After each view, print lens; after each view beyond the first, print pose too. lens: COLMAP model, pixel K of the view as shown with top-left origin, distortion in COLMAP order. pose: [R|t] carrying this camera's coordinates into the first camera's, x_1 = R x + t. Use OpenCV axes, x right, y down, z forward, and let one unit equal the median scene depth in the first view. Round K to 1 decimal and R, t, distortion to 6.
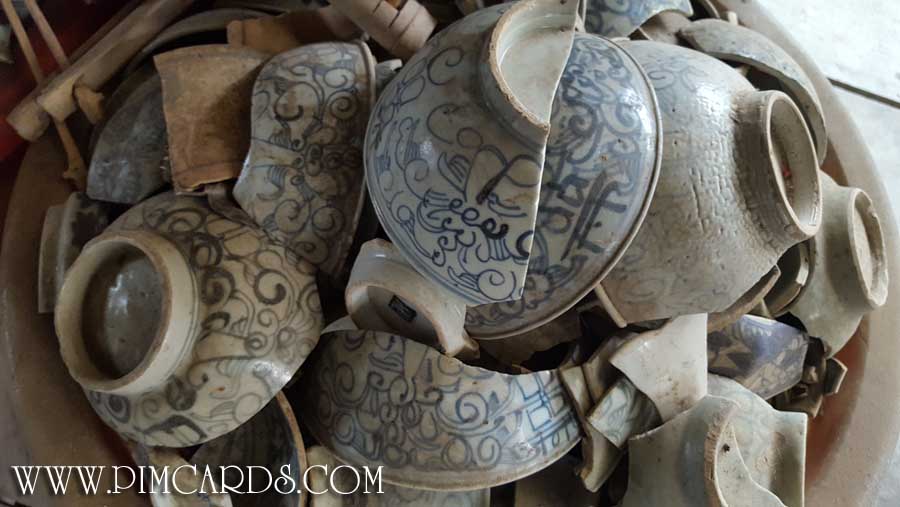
lens RADIAL K [[701.9, 0, 448.1], [0, 701.9, 254.6], [0, 0, 1]] dist [0.044994, -0.007698]
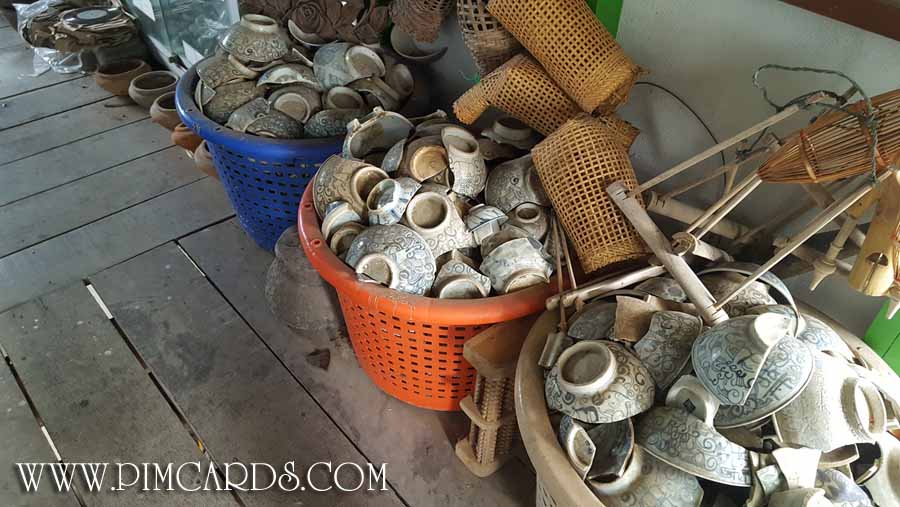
lens RADIAL K [[701.9, 0, 450.2], [0, 701.9, 251.6], [0, 0, 1]] dist [0.044994, -0.007698]
pose [[0.887836, 0.297451, -0.351099, -0.105994], [-0.432178, 0.801014, -0.414245, 1.105772], [0.158018, 0.519518, 0.839721, -1.628469]]
